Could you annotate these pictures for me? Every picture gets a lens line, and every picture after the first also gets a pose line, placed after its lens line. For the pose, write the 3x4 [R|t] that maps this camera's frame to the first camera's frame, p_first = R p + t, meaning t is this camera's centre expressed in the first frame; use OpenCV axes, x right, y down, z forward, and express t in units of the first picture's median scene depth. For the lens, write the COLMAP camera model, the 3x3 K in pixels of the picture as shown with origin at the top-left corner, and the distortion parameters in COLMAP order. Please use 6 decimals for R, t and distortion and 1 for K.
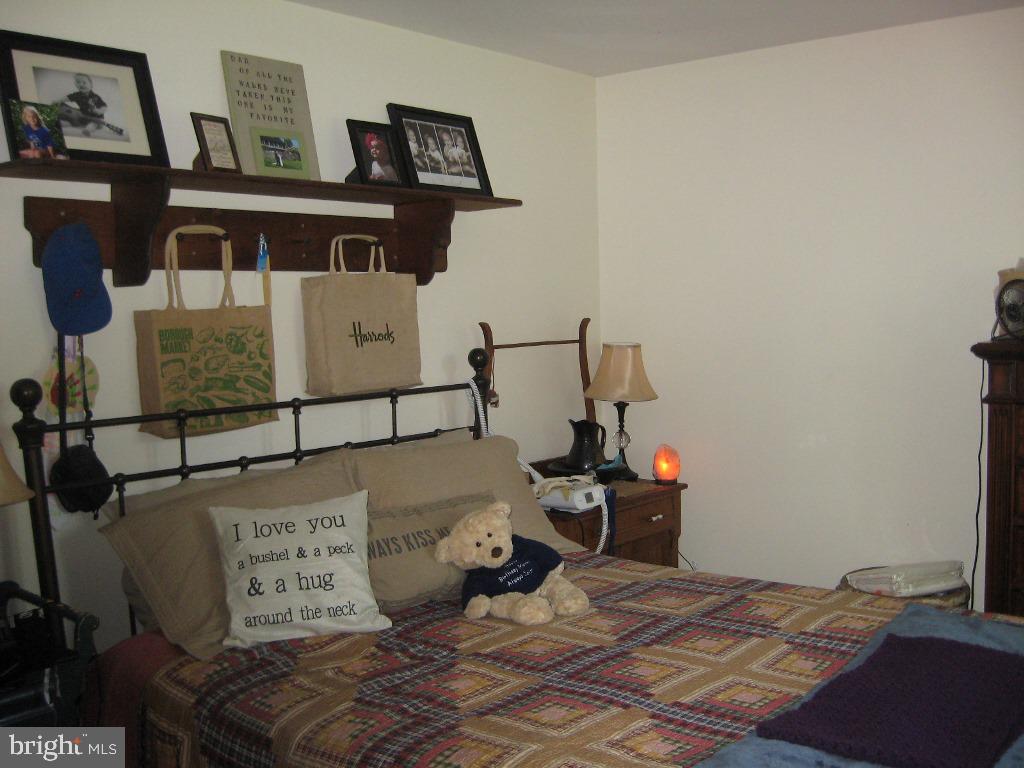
lens RADIAL K [[1069.4, 0, 512.0], [0, 1069.4, 384.0], [0, 0, 1]] dist [-0.131919, 0.011452]
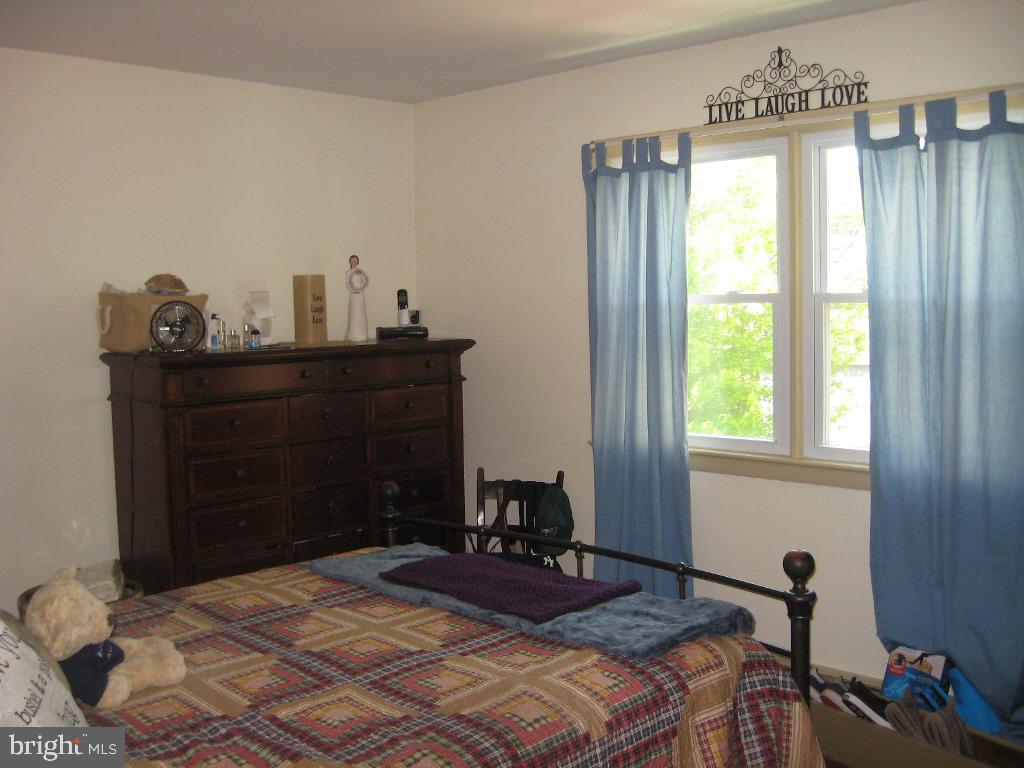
lens RADIAL K [[1069.4, 0, 512.0], [0, 1069.4, 384.0], [0, 0, 1]] dist [-0.131919, 0.011452]
pose [[0.070587, -0.055968, 0.995934, -0.915072], [0.086577, 0.995001, 0.049780, -0.045292], [-0.993741, 0.082711, 0.075080, 0.707636]]
